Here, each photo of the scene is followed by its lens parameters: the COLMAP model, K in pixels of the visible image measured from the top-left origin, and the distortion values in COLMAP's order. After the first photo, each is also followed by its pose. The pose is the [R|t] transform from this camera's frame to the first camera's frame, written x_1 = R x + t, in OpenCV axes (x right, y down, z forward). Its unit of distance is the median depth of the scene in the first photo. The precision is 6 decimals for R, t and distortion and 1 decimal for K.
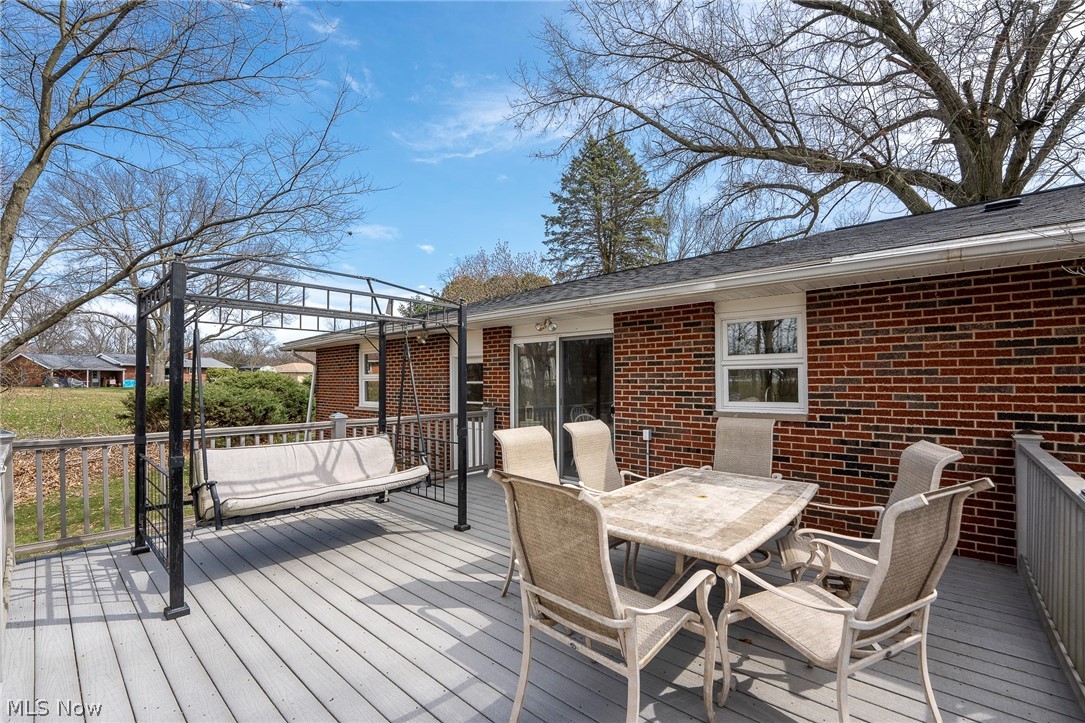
lens RADIAL K [[453.3, 0, 542.5], [0, 453.3, 361.5], [0, 0, 1]] dist [-0.000471, -0.000027]
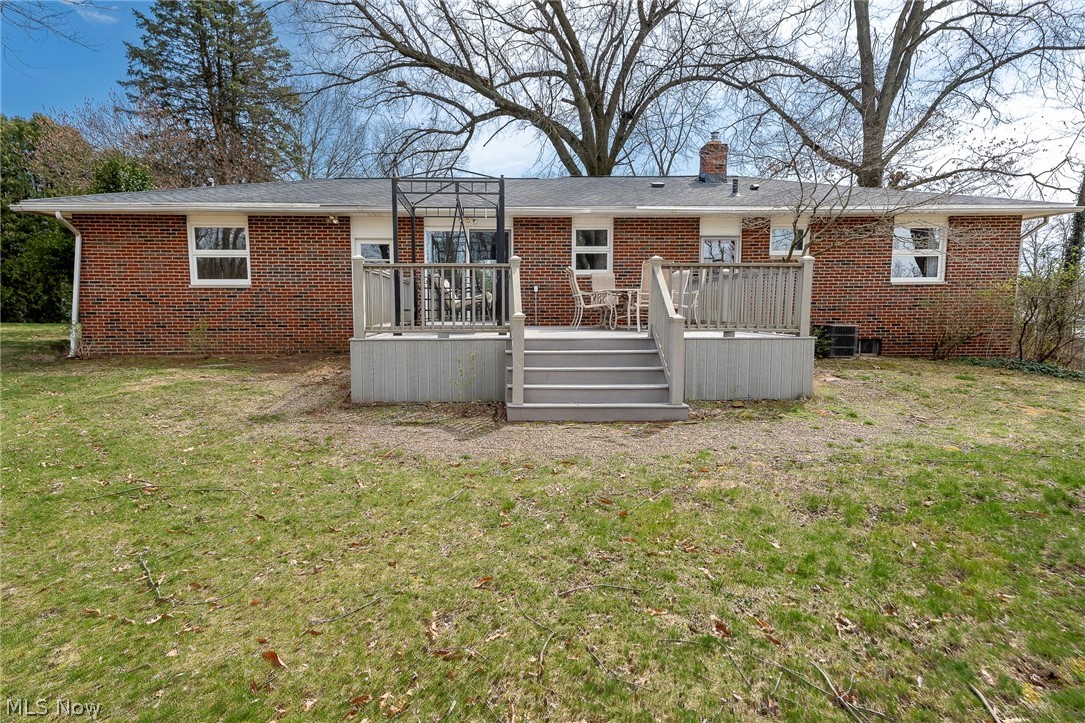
lens RADIAL K [[573.7, 0, 542.5], [0, 573.7, 361.5], [0, 0, 1]] dist [0.027608, 0.000082]
pose [[0.707276, -0.067964, 0.703663, -0.311736], [-0.026373, 0.992138, 0.122335, 0.038220], [-0.706446, -0.105083, 0.699923, -0.145913]]
